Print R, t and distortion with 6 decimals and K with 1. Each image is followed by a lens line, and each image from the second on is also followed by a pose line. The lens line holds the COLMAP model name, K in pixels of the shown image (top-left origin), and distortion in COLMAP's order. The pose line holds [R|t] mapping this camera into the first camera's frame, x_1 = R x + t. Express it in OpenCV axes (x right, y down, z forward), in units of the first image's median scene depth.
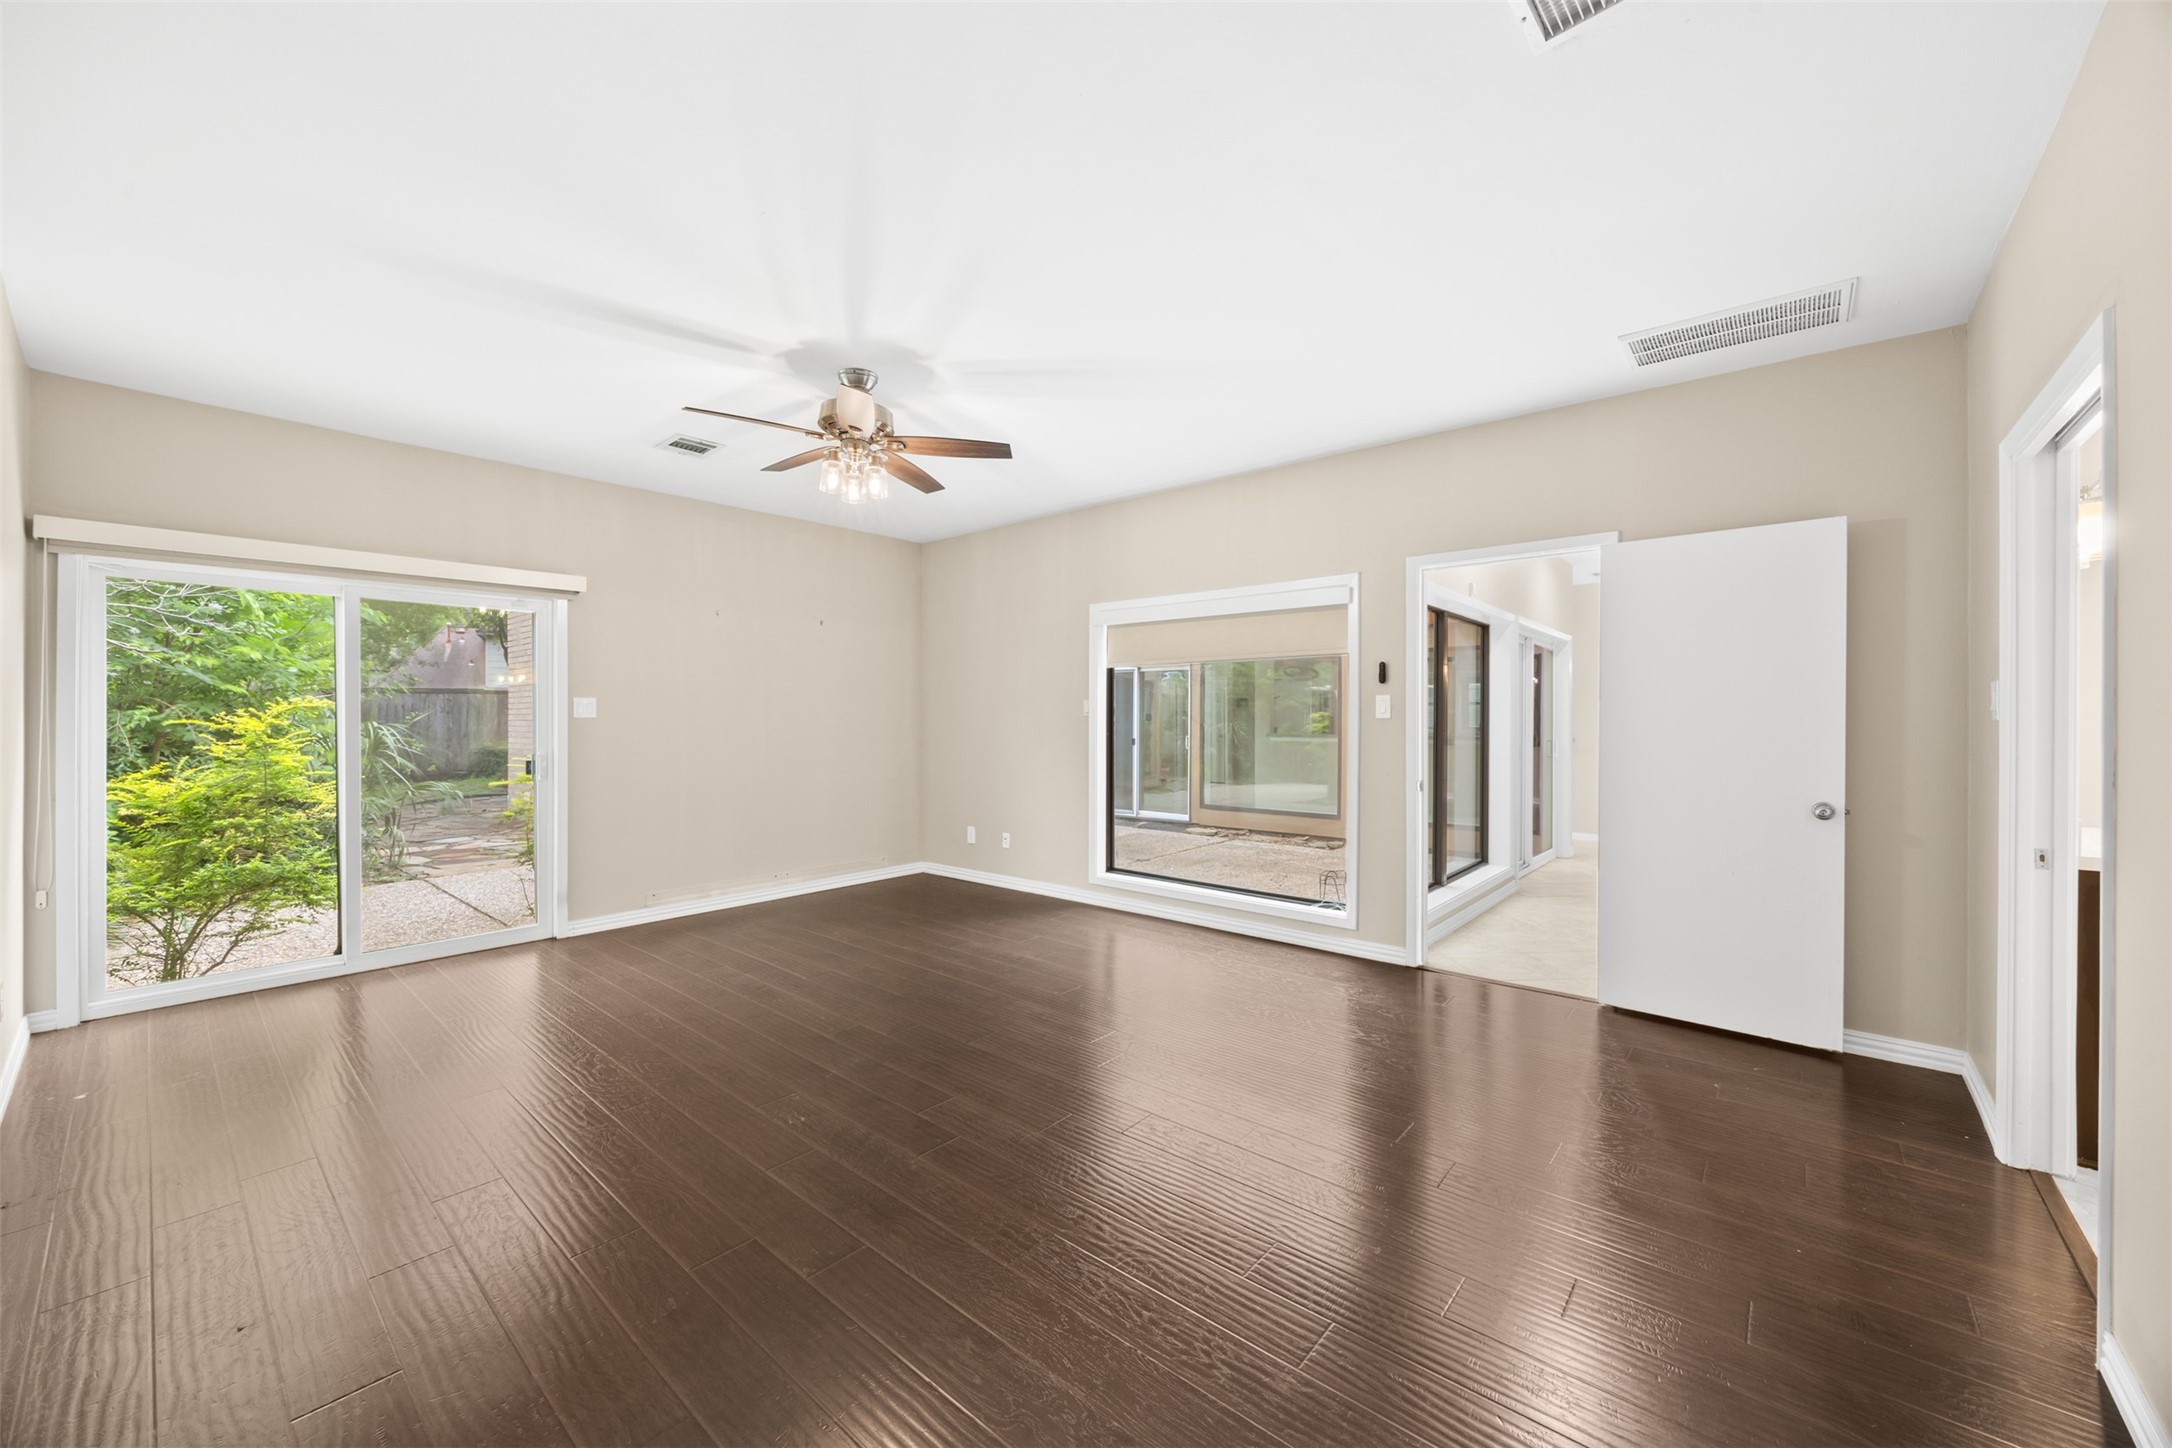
lens RADIAL K [[826.5, 0, 1094.3], [0, 826.5, 726.3], [0, 0, 1]] dist [-0.000346, -0.000262]
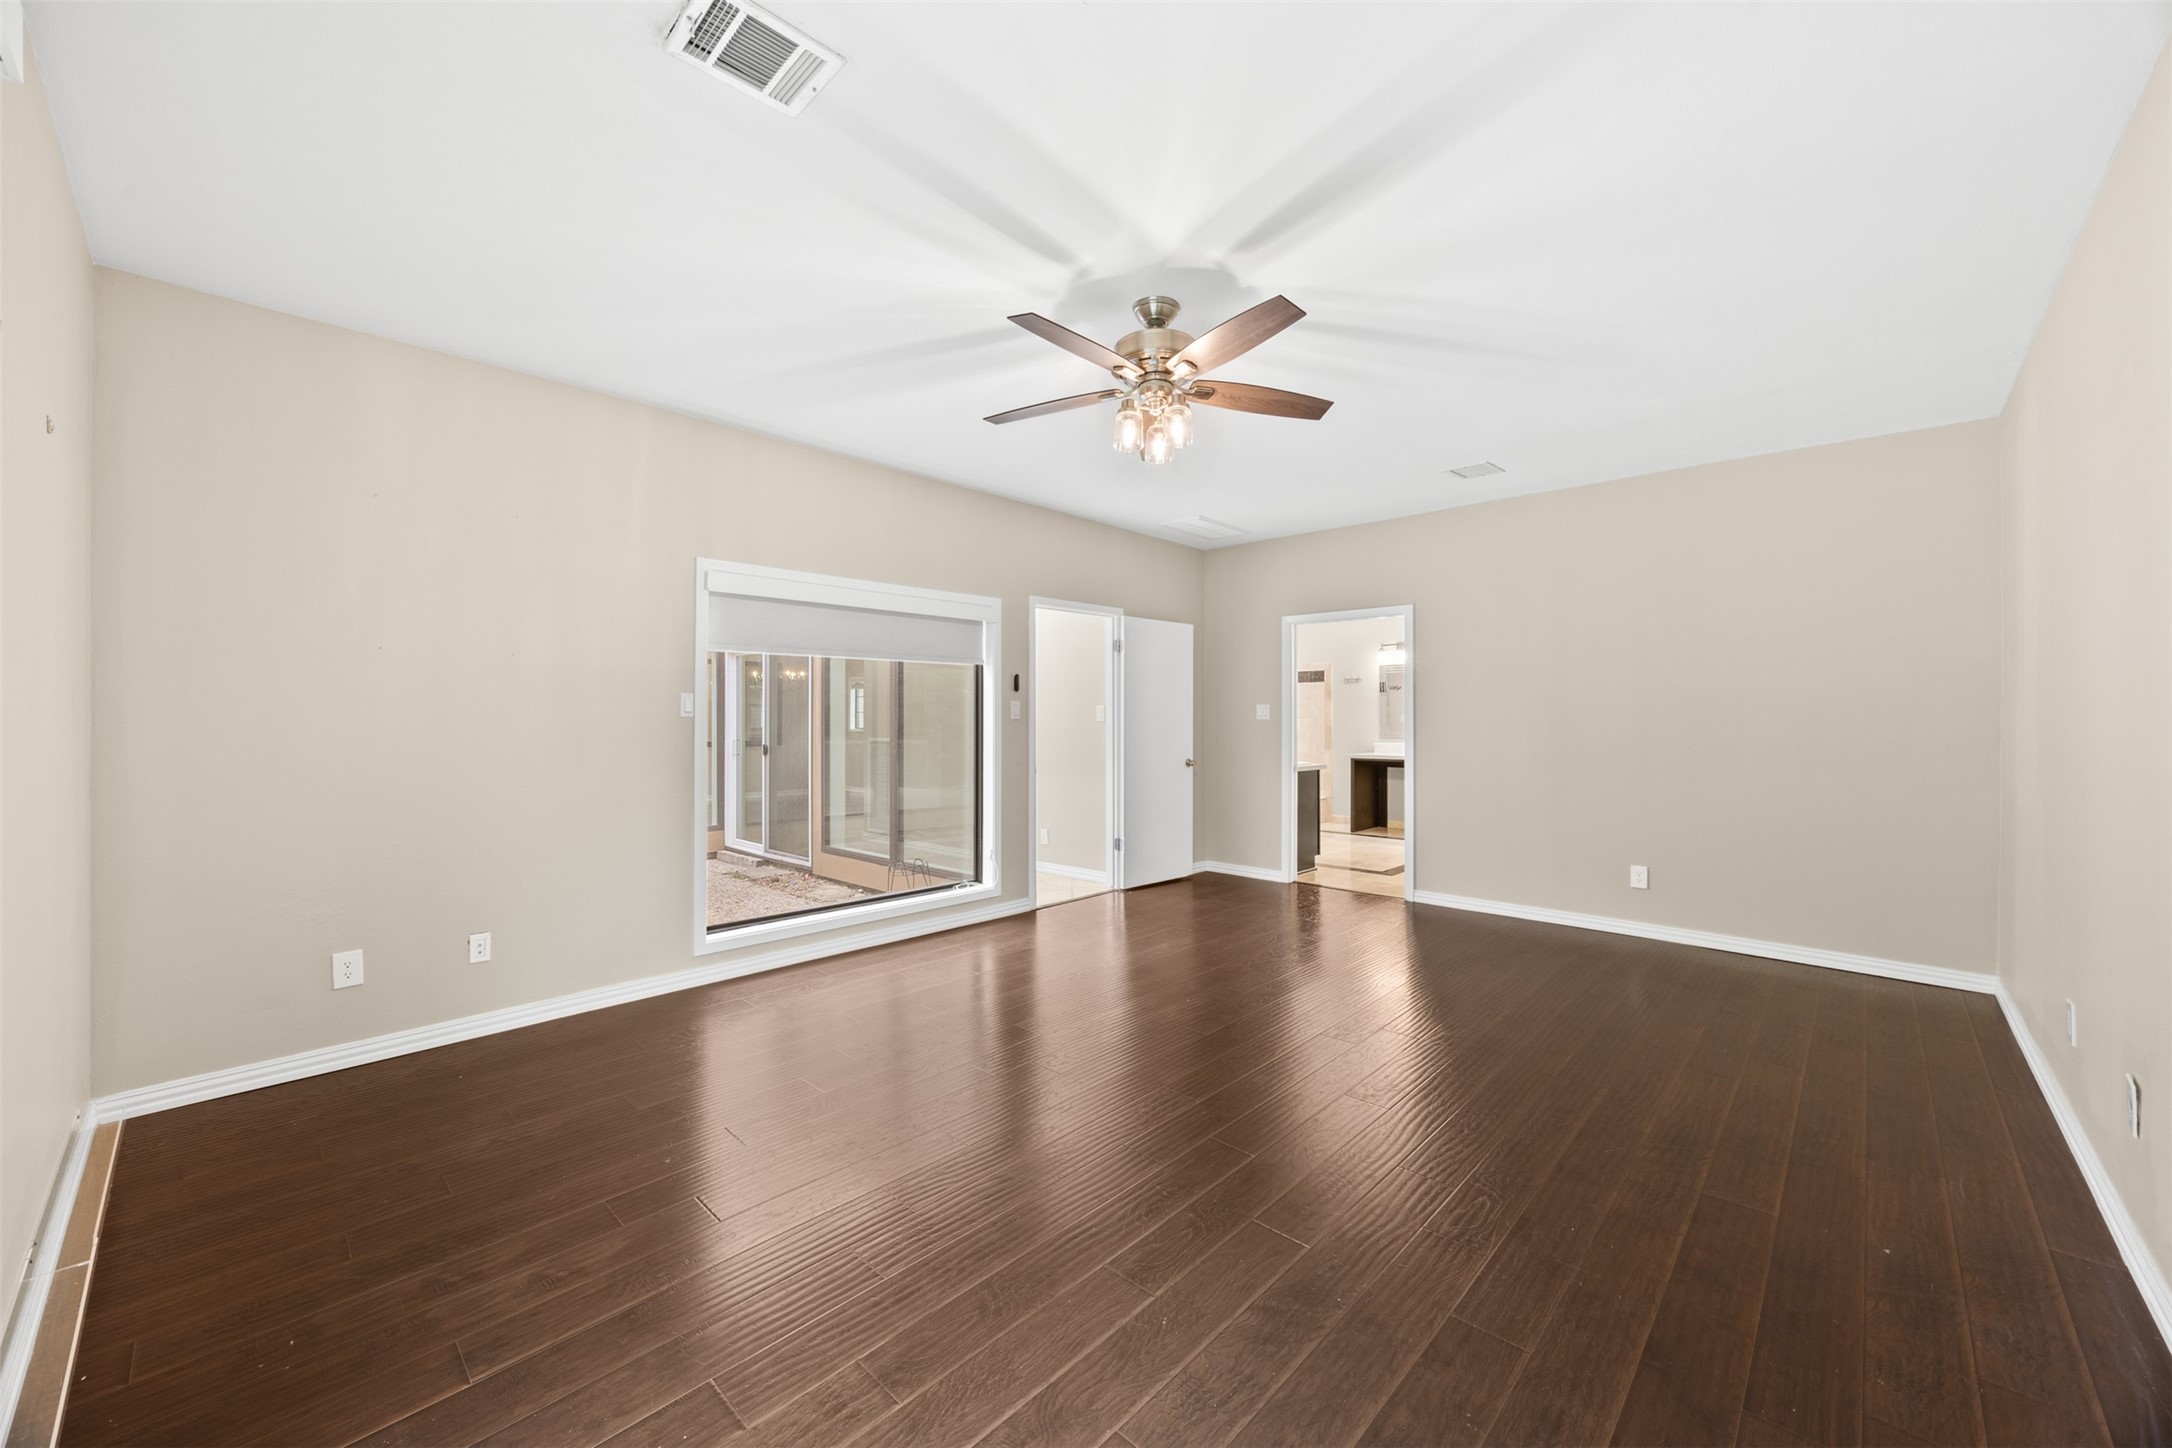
lens RADIAL K [[826.5, 0, 1091.1], [0, 826.5, 710.3], [0, 0, 1]] dist [-0.000346, -0.000262]
pose [[0.045161, 0.005838, 0.998963, -0.890870], [0.005696, 0.999965, -0.006101, -0.014558], [-0.998963, 0.005965, 0.045126, 0.827160]]
